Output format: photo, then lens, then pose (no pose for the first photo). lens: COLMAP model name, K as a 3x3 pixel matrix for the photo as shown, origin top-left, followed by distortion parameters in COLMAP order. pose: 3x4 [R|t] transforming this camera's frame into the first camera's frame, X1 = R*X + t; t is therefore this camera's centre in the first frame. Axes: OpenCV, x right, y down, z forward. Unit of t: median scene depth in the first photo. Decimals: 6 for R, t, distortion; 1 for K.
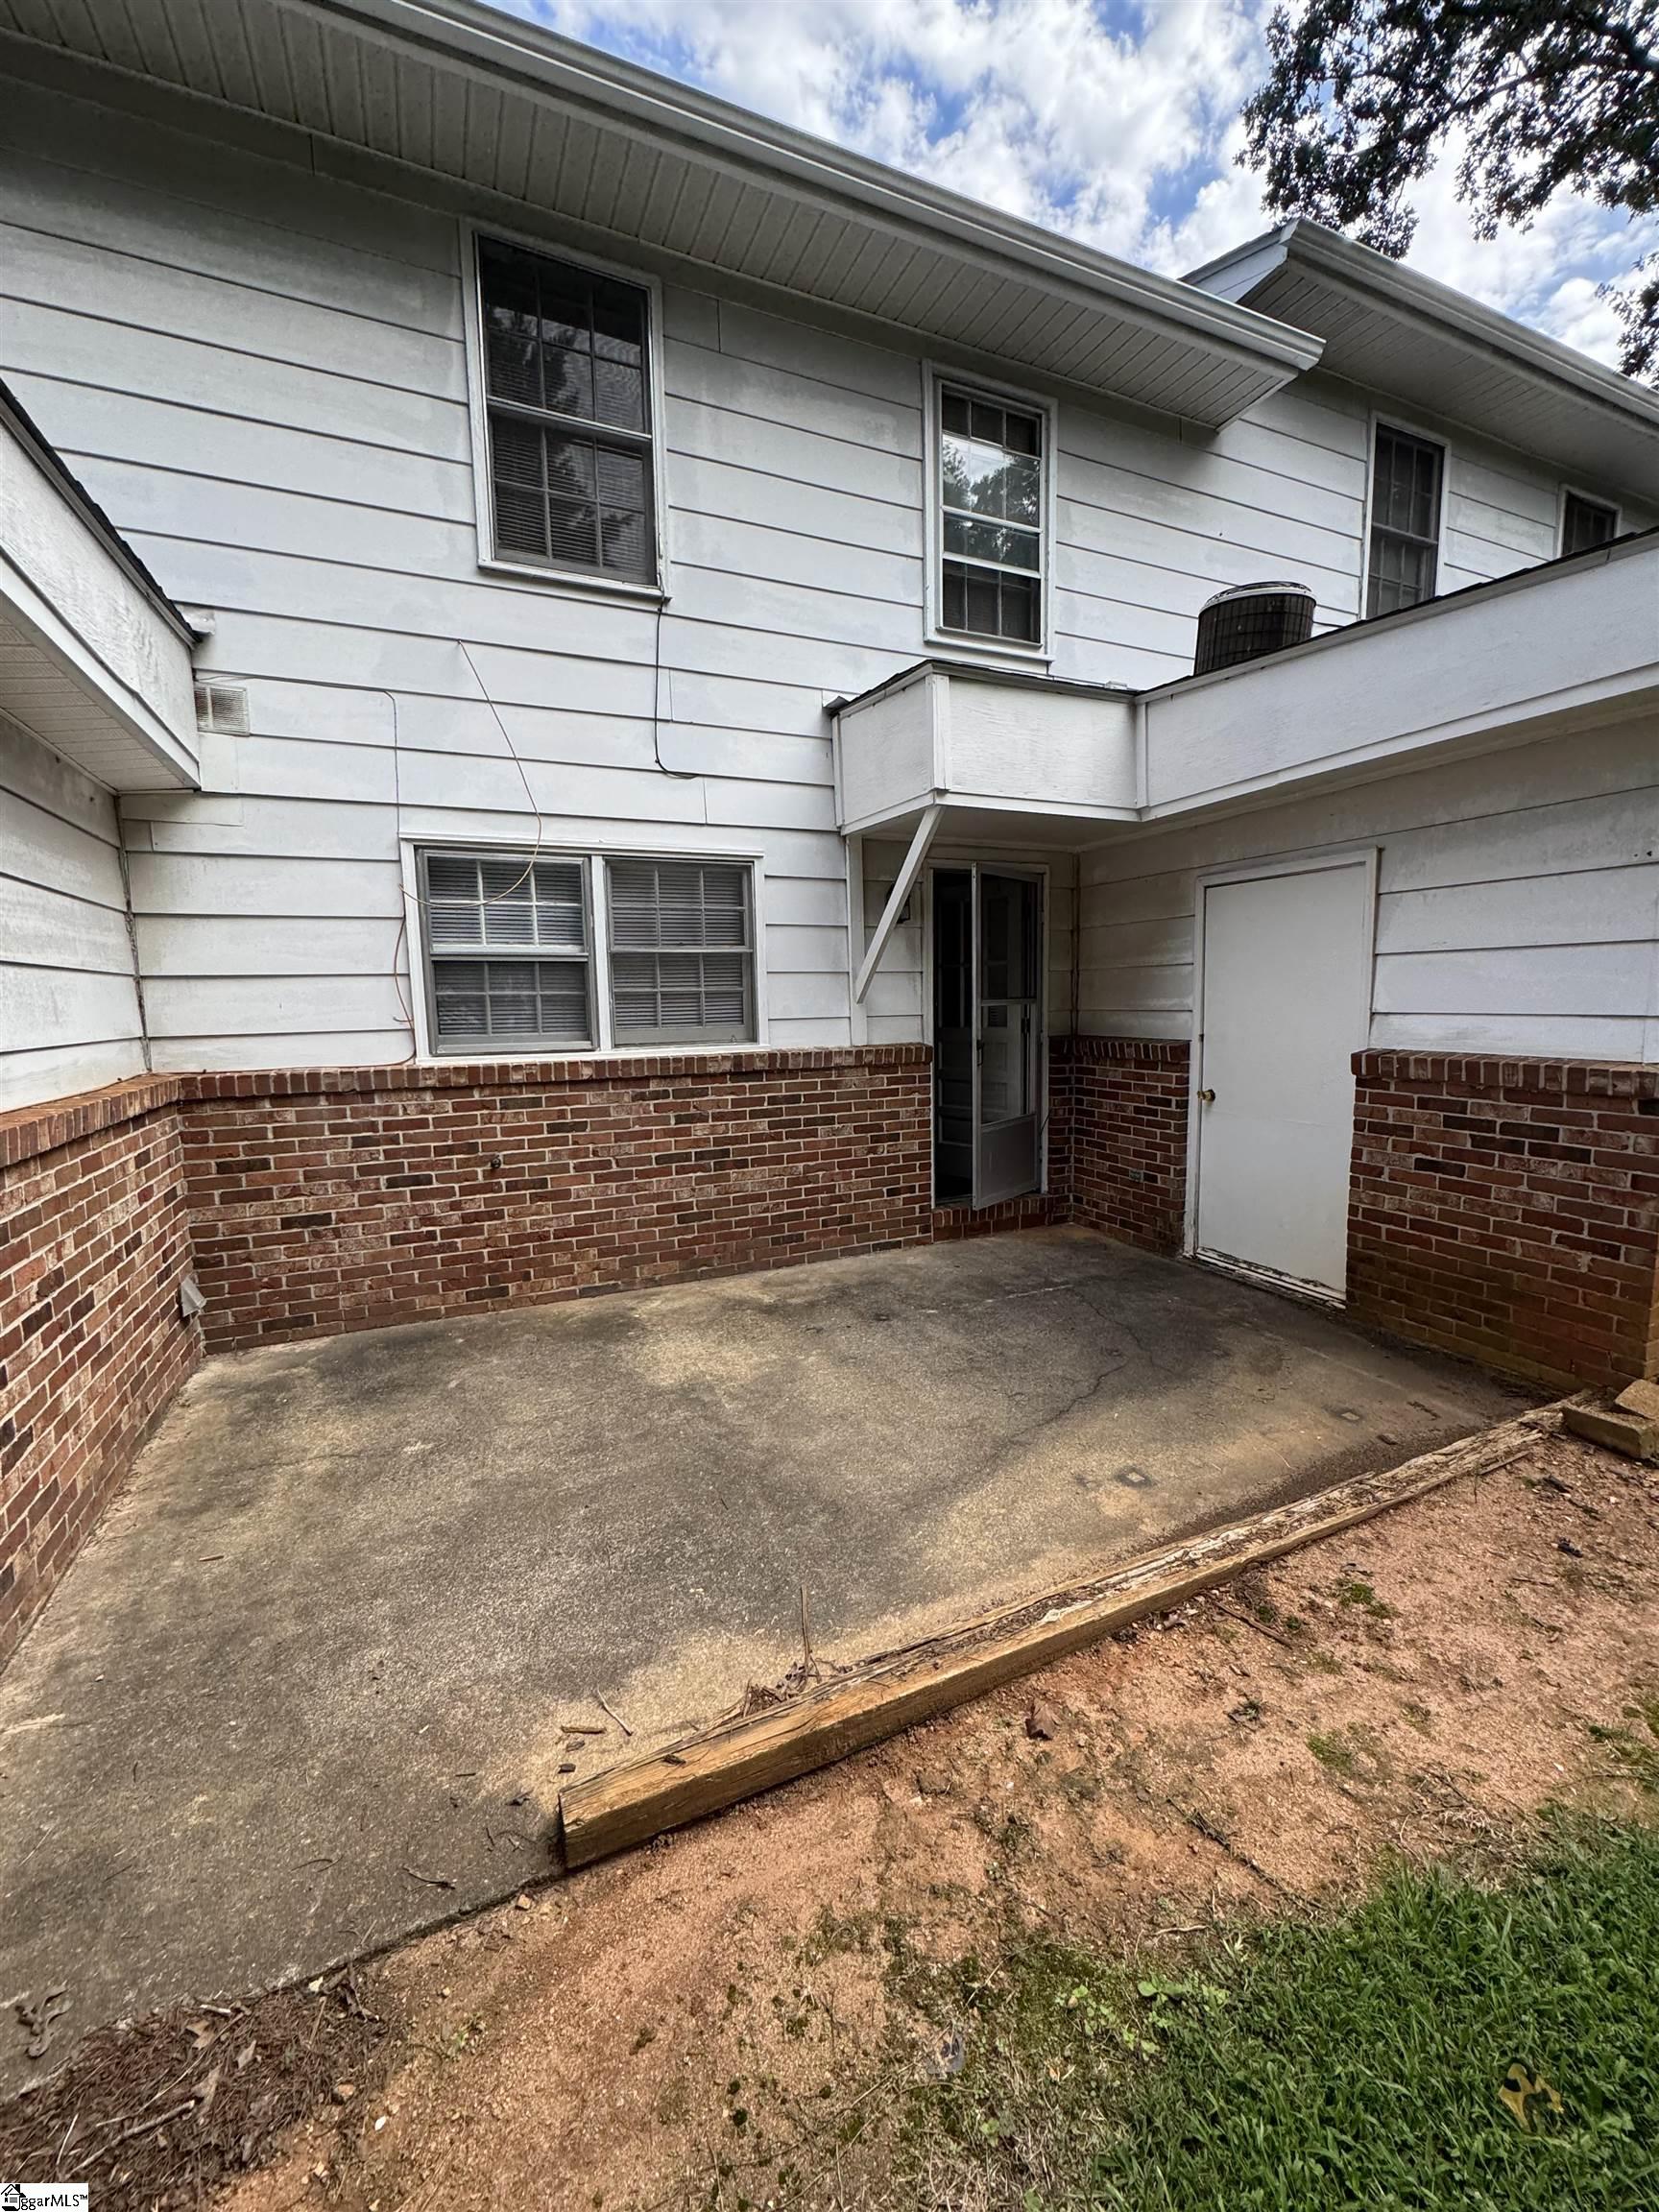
lens RADIAL K [[884.4, 0, 831.7], [0, 884.4, 1104.2], [0, 0, 1]] dist [0.005756, -0.000514]
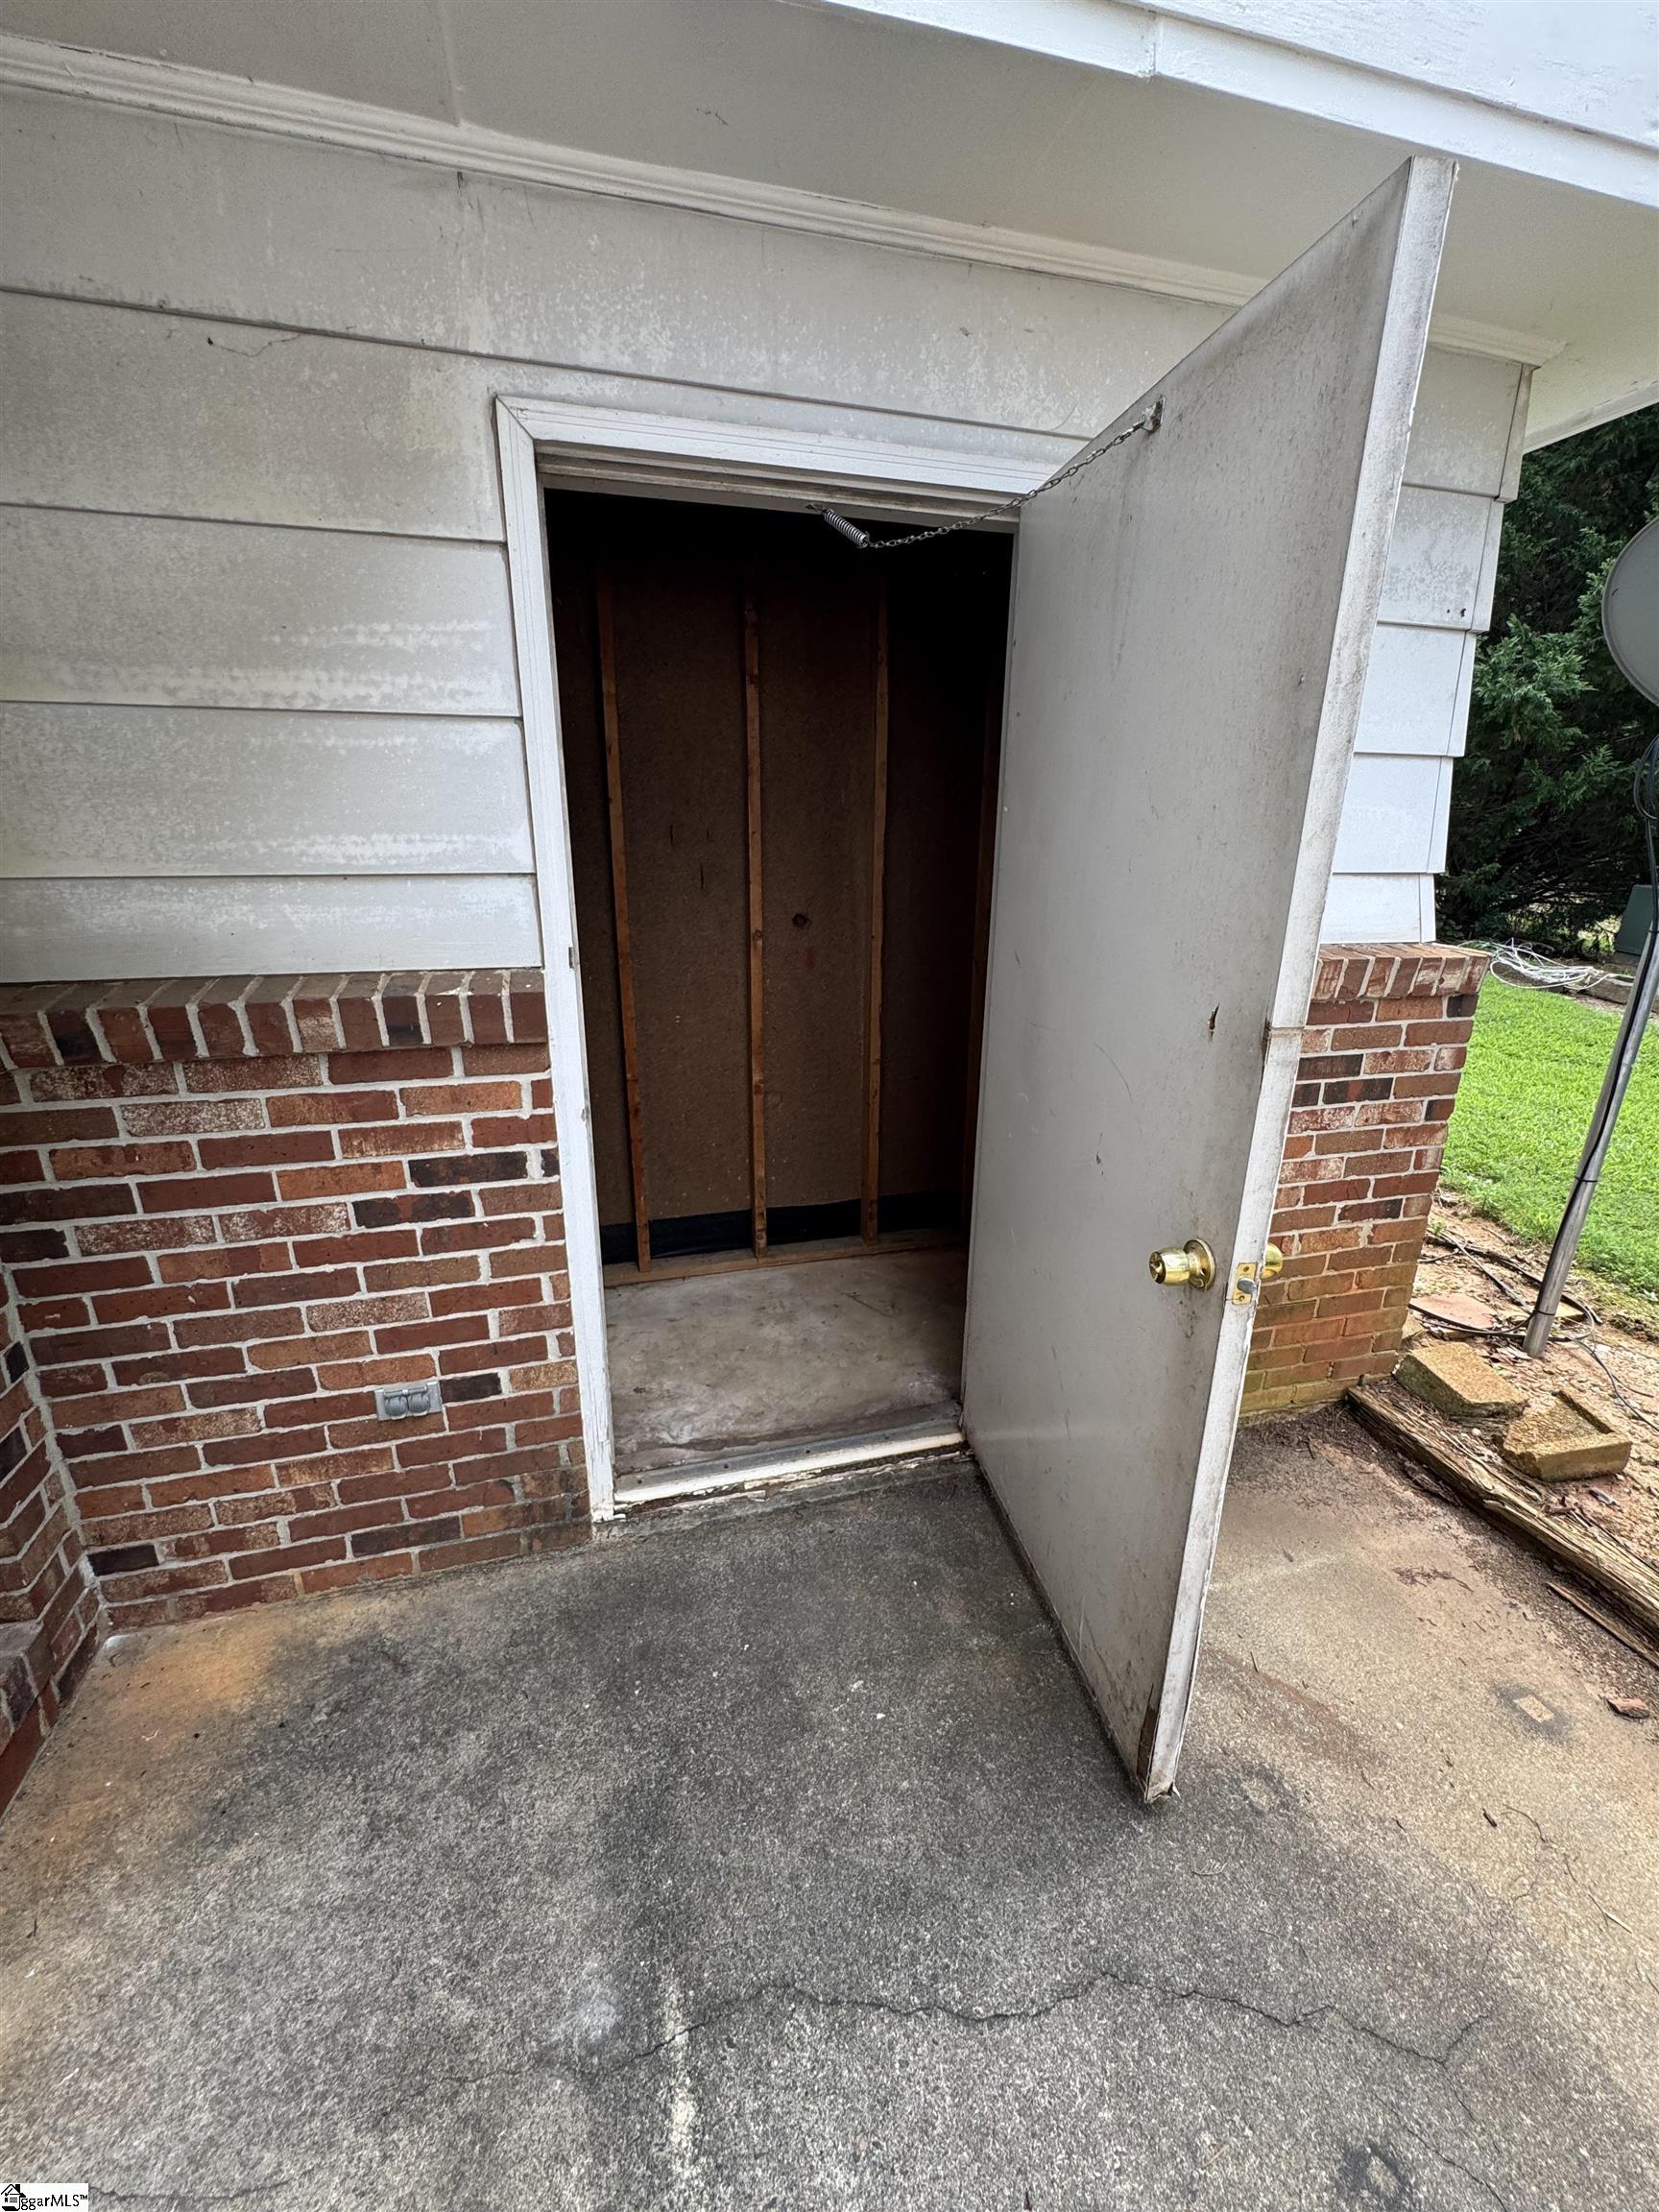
lens RADIAL K [[884.4, 0, 829.9], [0, 884.4, 1106.1], [0, 0, 1]] dist [0.005756, -0.000514]
pose [[0.150941, -0.266480, 0.951948, 0.100093], [0.111513, 0.961424, 0.251452, -0.100419], [-0.982233, 0.068200, 0.174835, 0.902884]]
